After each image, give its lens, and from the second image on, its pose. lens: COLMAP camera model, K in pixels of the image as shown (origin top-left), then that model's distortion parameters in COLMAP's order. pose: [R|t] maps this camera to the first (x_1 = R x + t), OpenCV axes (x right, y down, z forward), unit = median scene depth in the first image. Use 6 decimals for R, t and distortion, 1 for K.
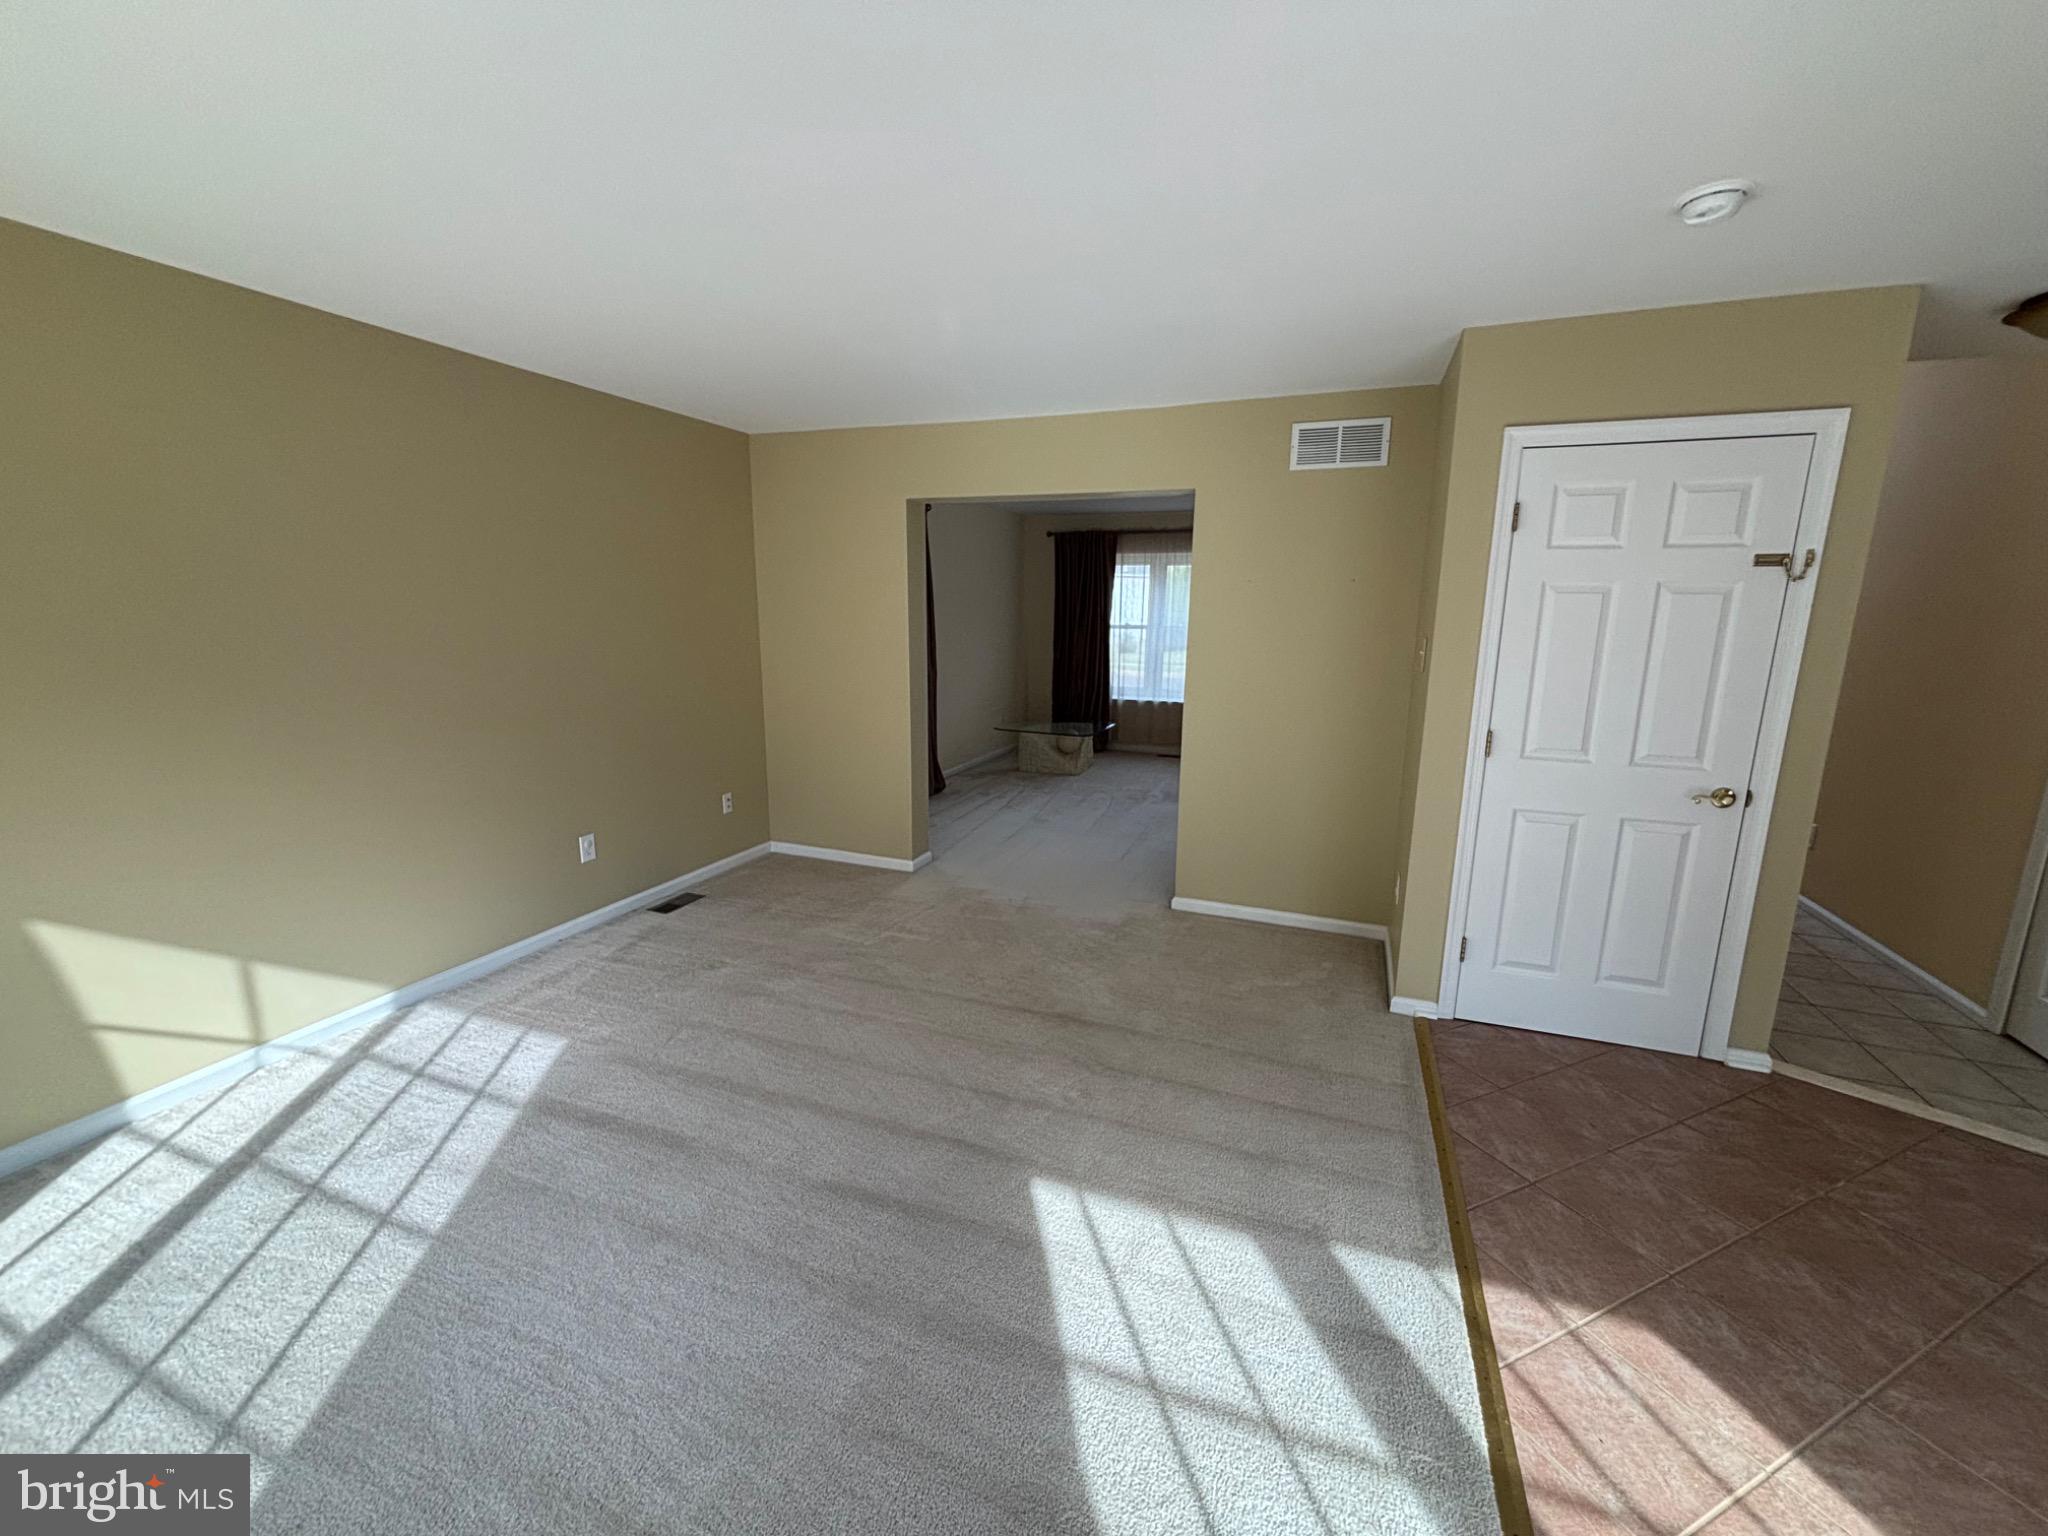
lens RADIAL K [[820.0, 0, 1024.0], [0, 820.0, 768.0], [0, 0, 1]] dist [-0.004671, 0.000697]
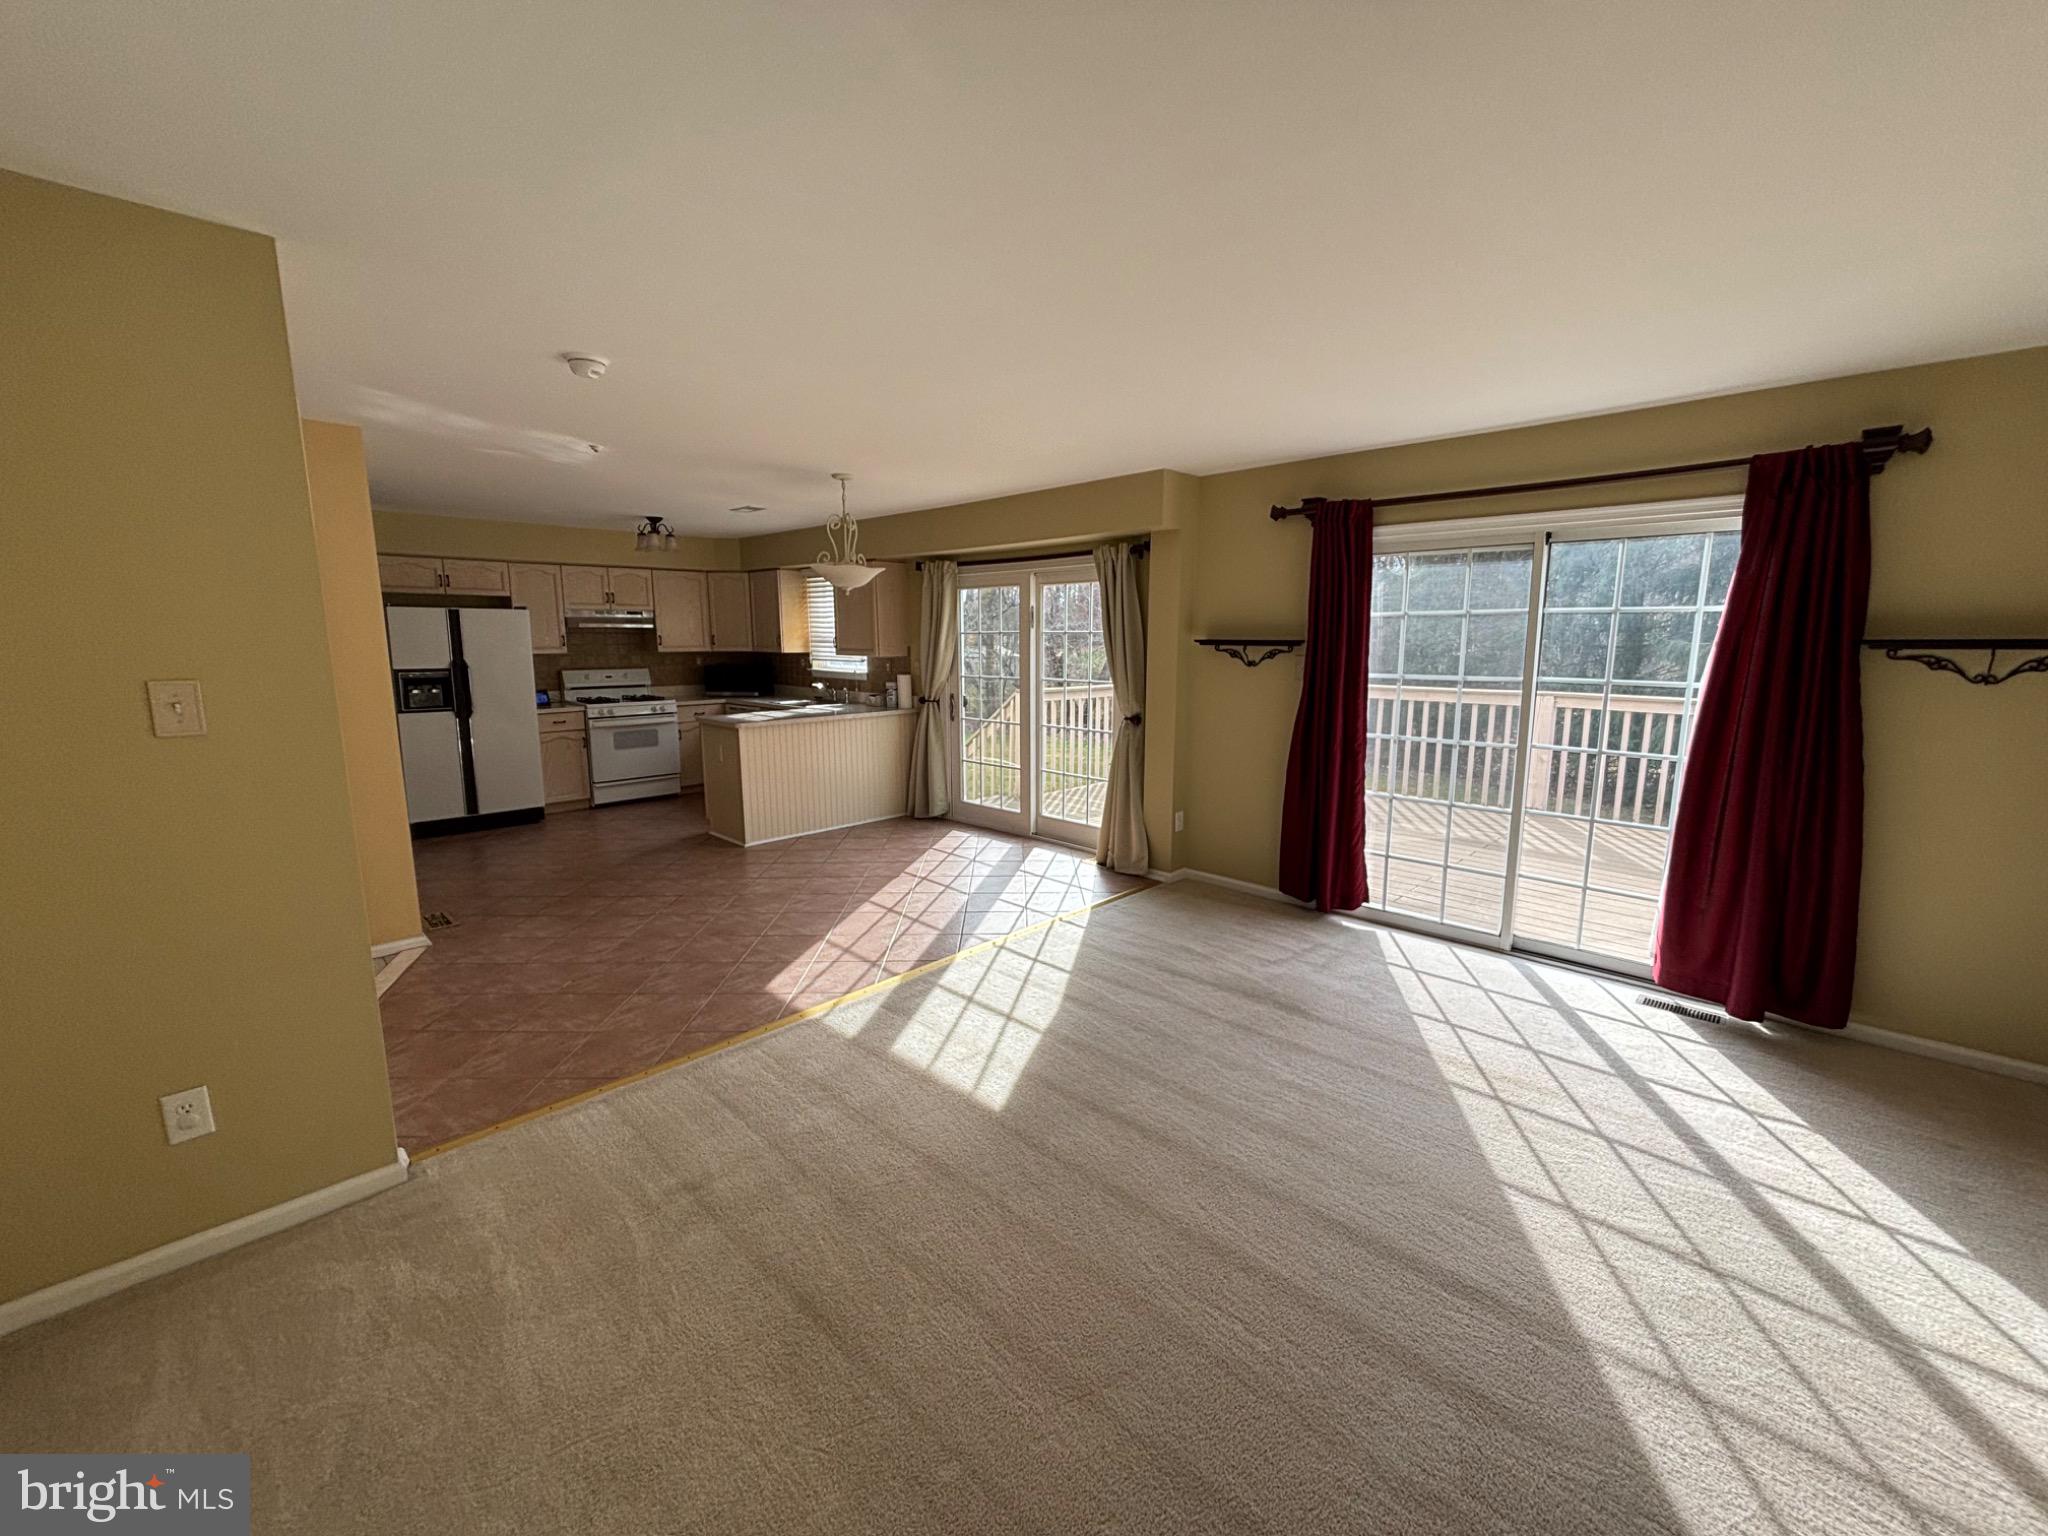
lens RADIAL K [[820.0, 0, 1024.0], [0, 820.0, 768.0], [0, 0, 1]] dist [-0.004671, 0.000697]
pose [[-0.920157, -0.074739, 0.384349, -0.379508], [0.065540, 0.938364, 0.339378, -0.319106], [-0.386024, 0.337472, -0.858544, 1.565029]]
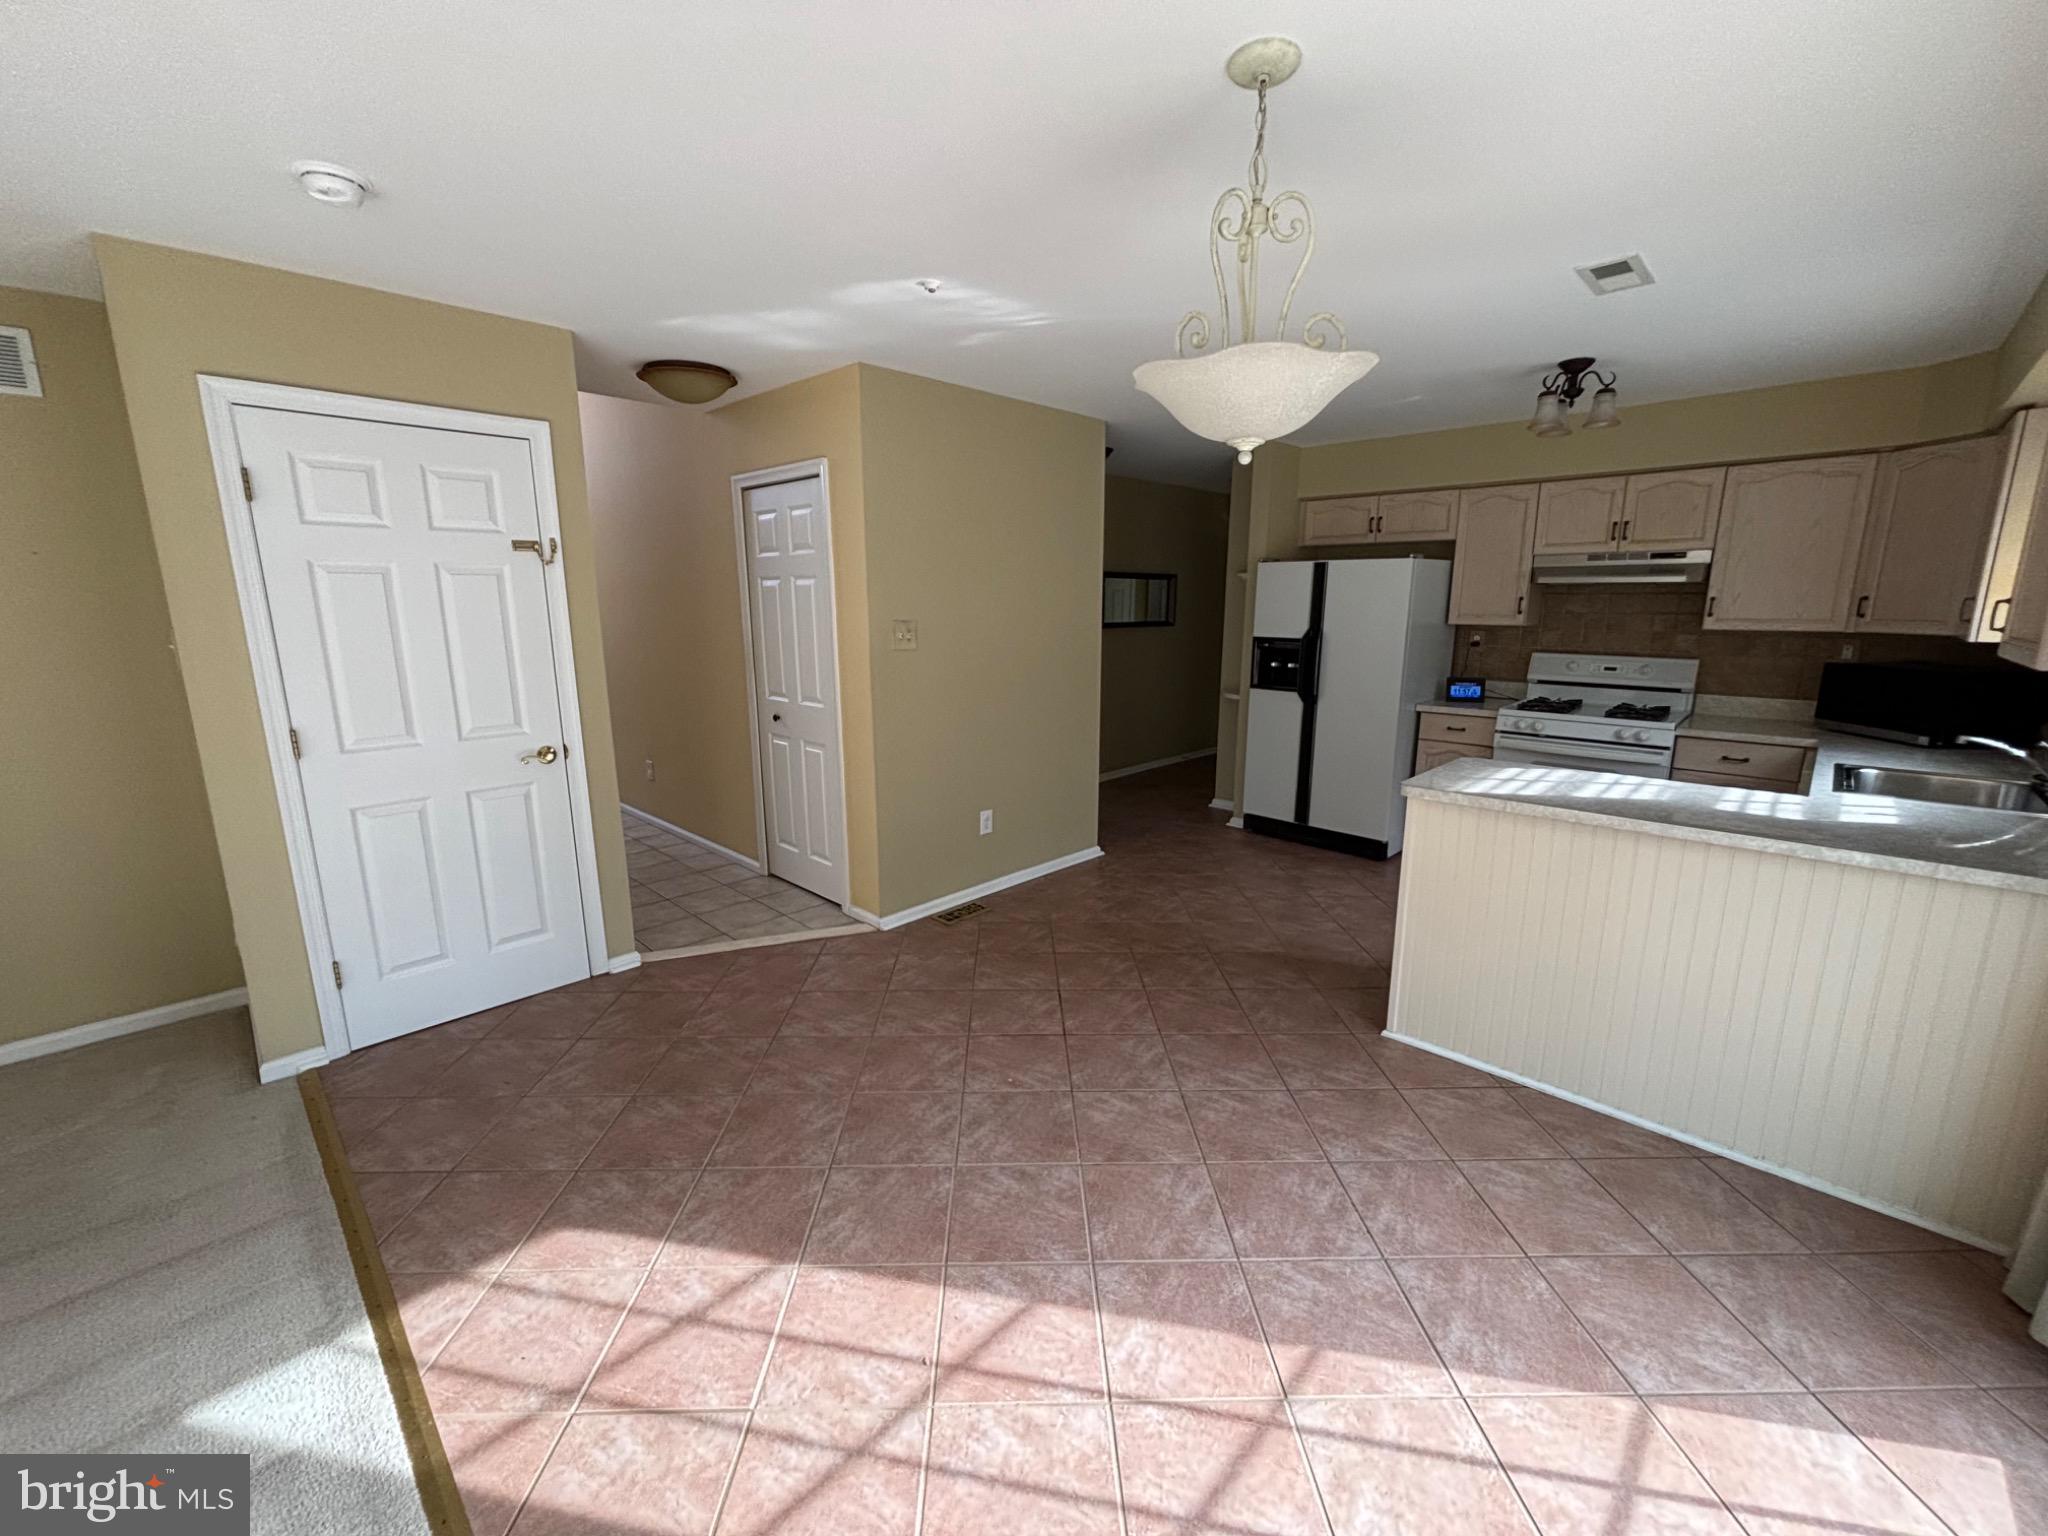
lens RADIAL K [[820.0, 0, 1024.0], [0, 820.0, 768.0], [0, 0, 1]] dist [-0.004671, 0.000697]
pose [[0.385444, -0.198405, 0.901148, 0.083467], [0.182510, 0.973708, 0.136317, 0.021312], [-0.904502, 0.111927, 0.411521, -0.077005]]
